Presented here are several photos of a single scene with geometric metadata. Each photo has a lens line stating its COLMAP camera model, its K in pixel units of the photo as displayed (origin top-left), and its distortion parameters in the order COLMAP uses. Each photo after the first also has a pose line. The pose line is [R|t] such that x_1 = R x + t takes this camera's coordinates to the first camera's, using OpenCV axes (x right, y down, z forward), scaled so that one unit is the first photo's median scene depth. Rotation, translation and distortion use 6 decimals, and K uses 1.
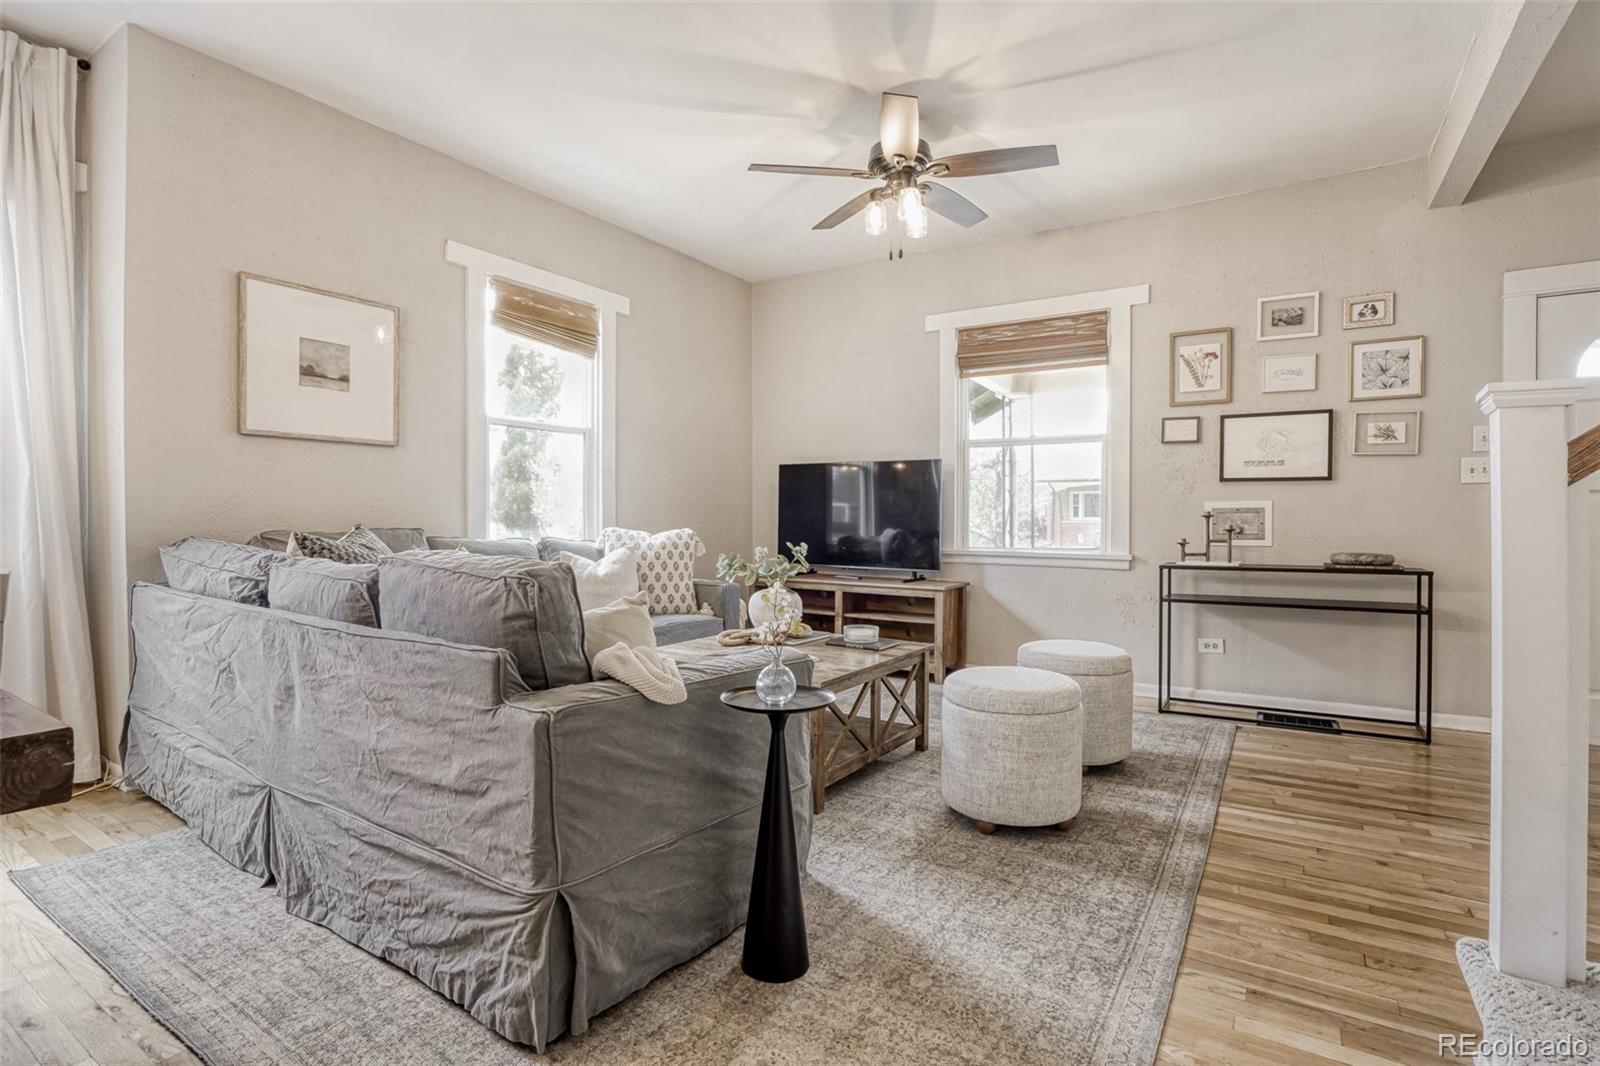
lens RADIAL K [[780.0, 0, 813.2], [0, 780.0, 521.4], [0, 0, 1]] dist [-0.031222, 0.008882]
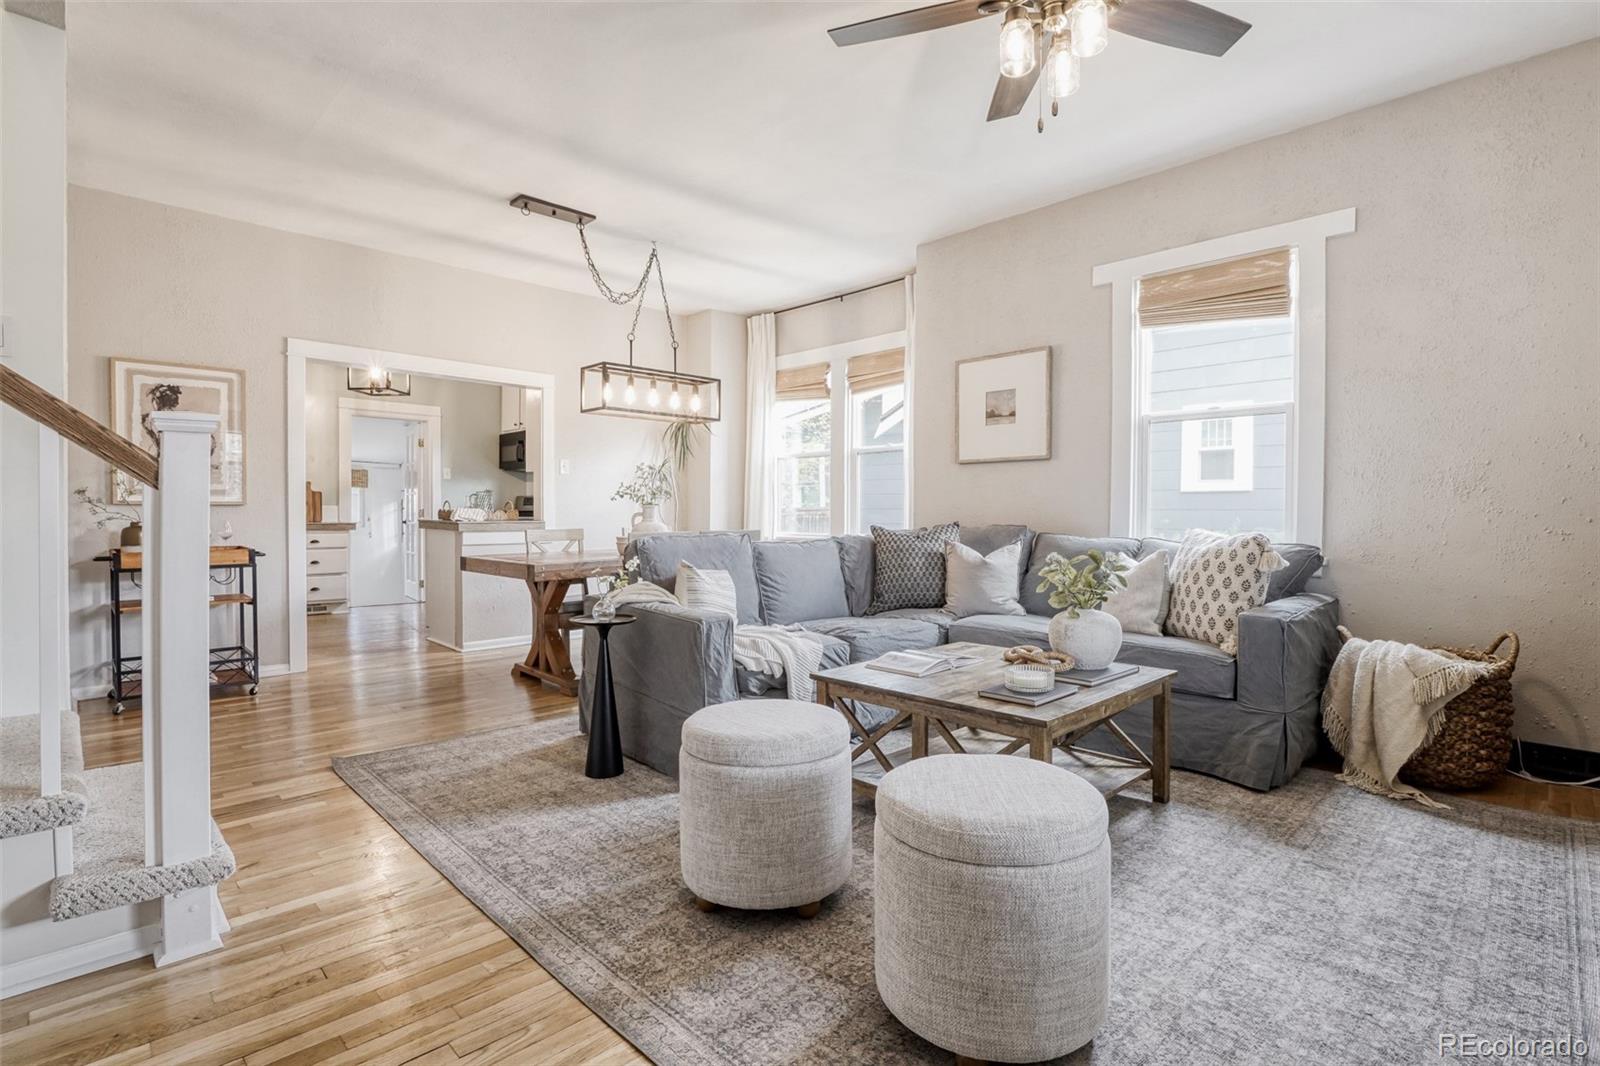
lens RADIAL K [[780.0, 0, 793.3], [0, 780.0, 525.3], [0, 0, 1]] dist [-0.031222, 0.008882]
pose [[-0.249295, 0.010811, -0.968367, 1.139079], [-0.006644, 0.999895, 0.012873, -0.006882], [0.968405, 0.009643, -0.249197, 1.368480]]
